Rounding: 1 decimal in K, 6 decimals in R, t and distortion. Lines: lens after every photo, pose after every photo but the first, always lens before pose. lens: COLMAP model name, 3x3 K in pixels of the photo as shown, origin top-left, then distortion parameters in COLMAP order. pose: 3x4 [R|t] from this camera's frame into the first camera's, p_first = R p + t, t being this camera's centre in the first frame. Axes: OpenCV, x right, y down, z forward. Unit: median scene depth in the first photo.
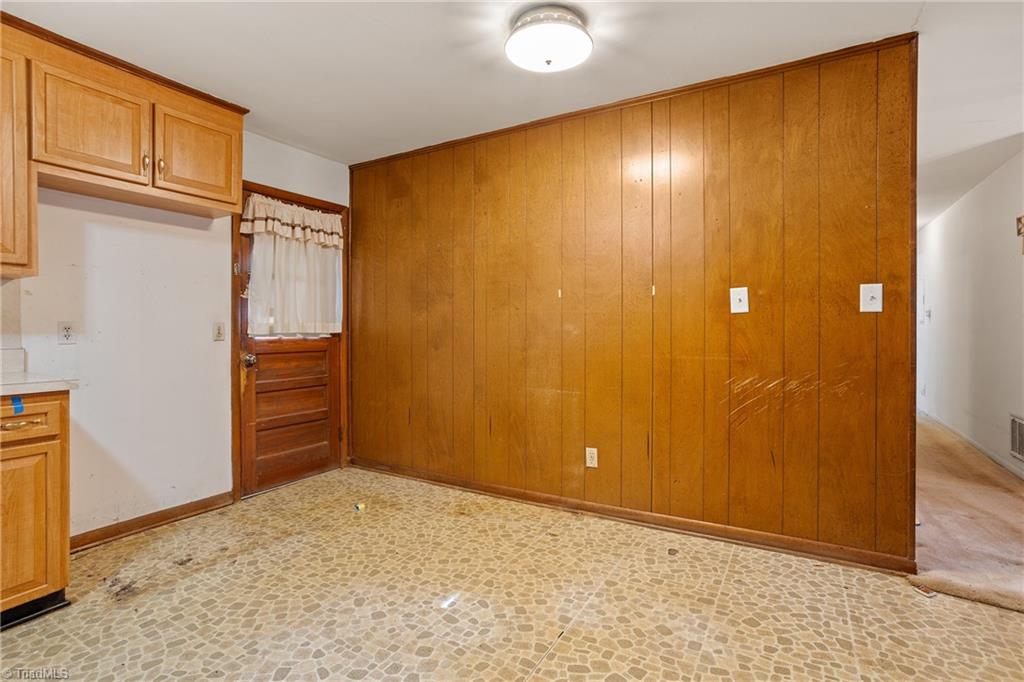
lens RADIAL K [[491.3, 0, 507.1], [0, 491.3, 331.1], [0, 0, 1]] dist [-0.033413, 0.006243]
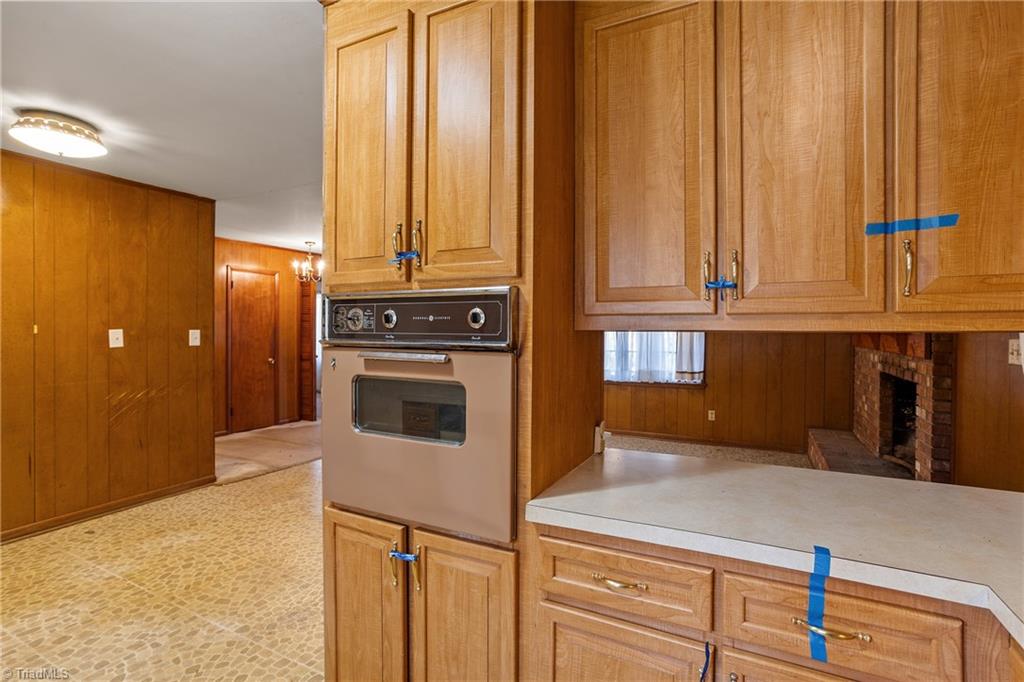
lens RADIAL K [[491.3, 0, 510.6], [0, 491.3, 334.0], [0, 0, 1]] dist [-0.033413, 0.006243]
pose [[-0.066657, -0.010991, 0.997715, -1.041624], [0.002076, 0.999936, 0.011154, -0.094098], [-0.997774, 0.002815, -0.066630, -0.045430]]
